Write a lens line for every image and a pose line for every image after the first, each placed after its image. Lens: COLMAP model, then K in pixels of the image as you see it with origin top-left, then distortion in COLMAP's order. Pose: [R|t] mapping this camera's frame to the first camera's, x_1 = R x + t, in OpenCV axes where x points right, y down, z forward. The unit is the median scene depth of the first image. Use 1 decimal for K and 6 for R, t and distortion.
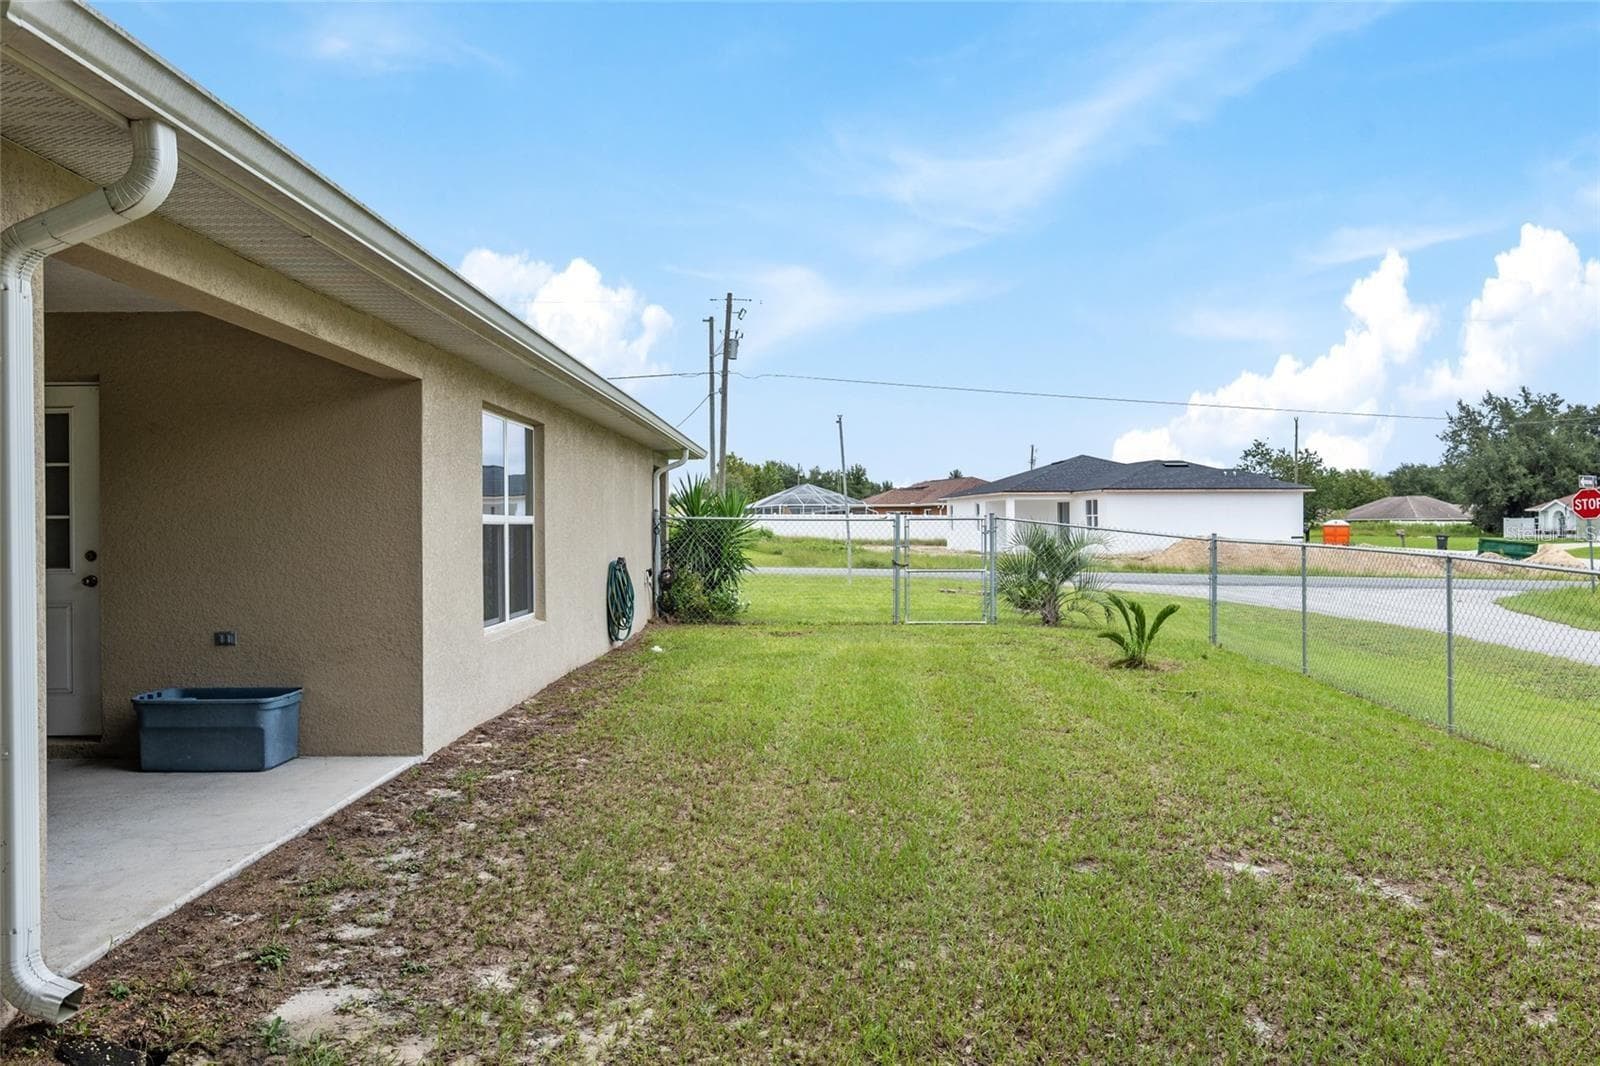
lens RADIAL K [[1226.8, 0, 817.7], [0, 1226.8, 526.9], [0, 0, 1]] dist [0.005384, 0.005076]
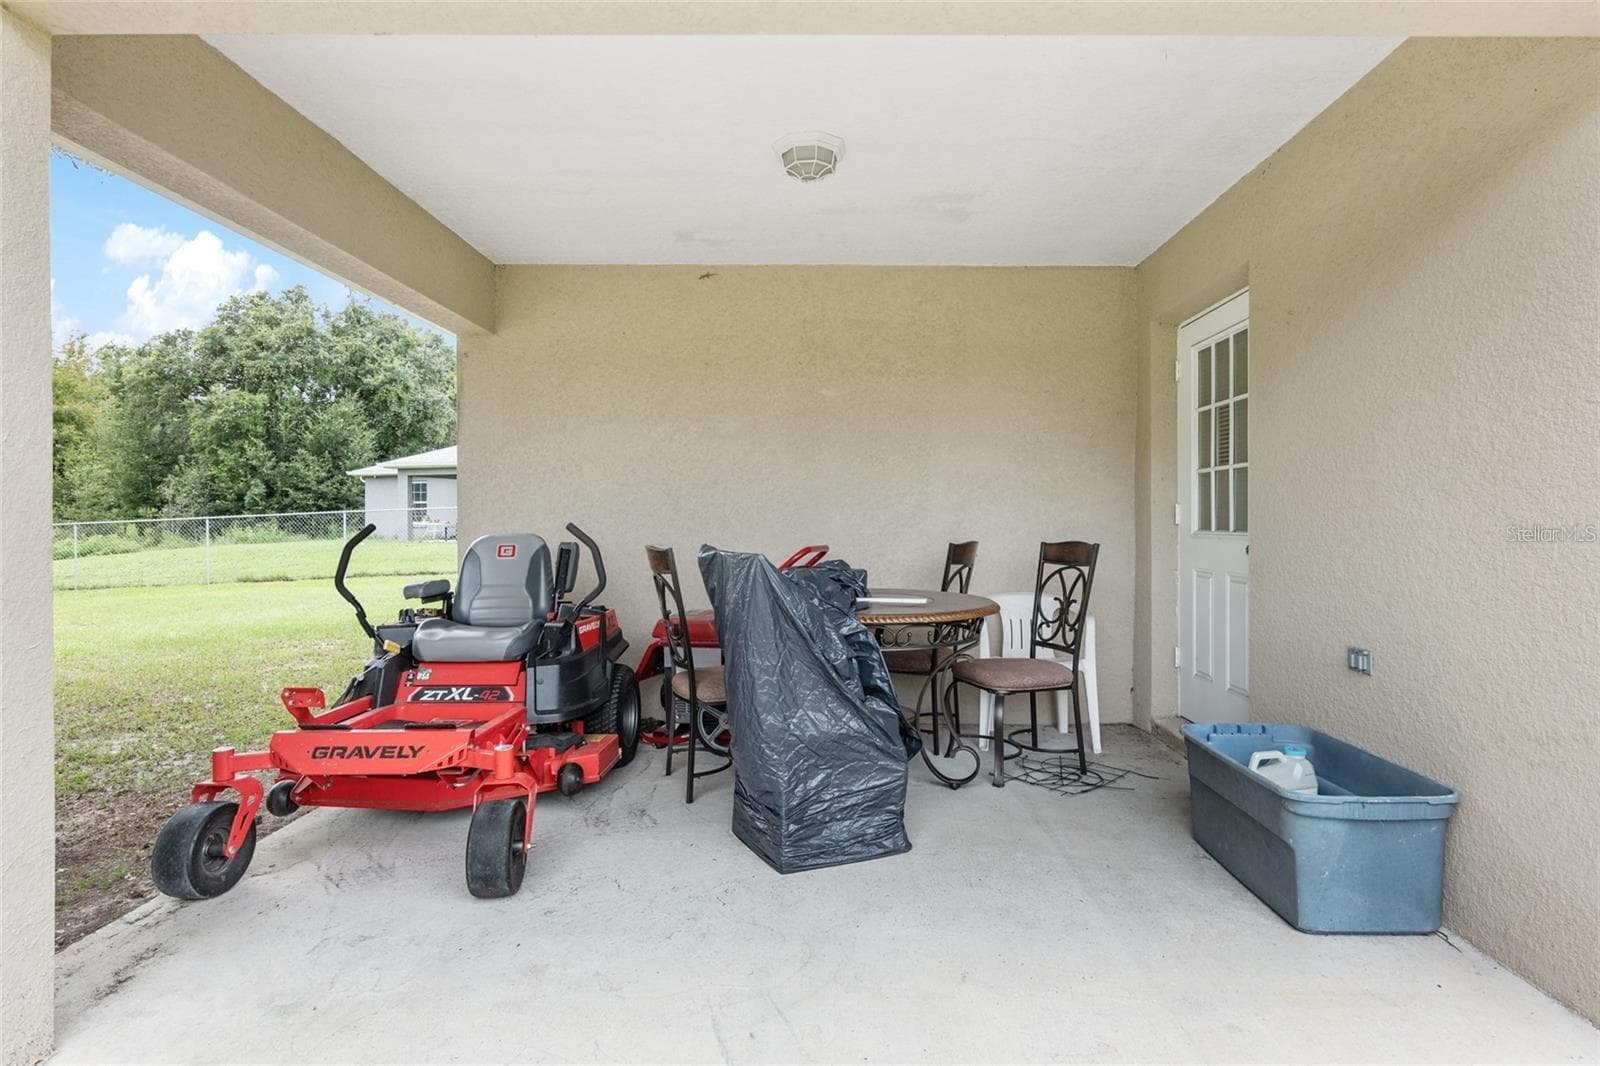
lens RADIAL K [[826.5, 0, 801.4], [0, 826.5, 524.1], [0, 0, 1]] dist [0.002008, 0.000691]
pose [[-0.014065, 0.012787, -0.999819, -0.097874], [0.000655, 0.999918, 0.012779, 0.023062], [0.999901, -0.000476, -0.014072, 0.749612]]
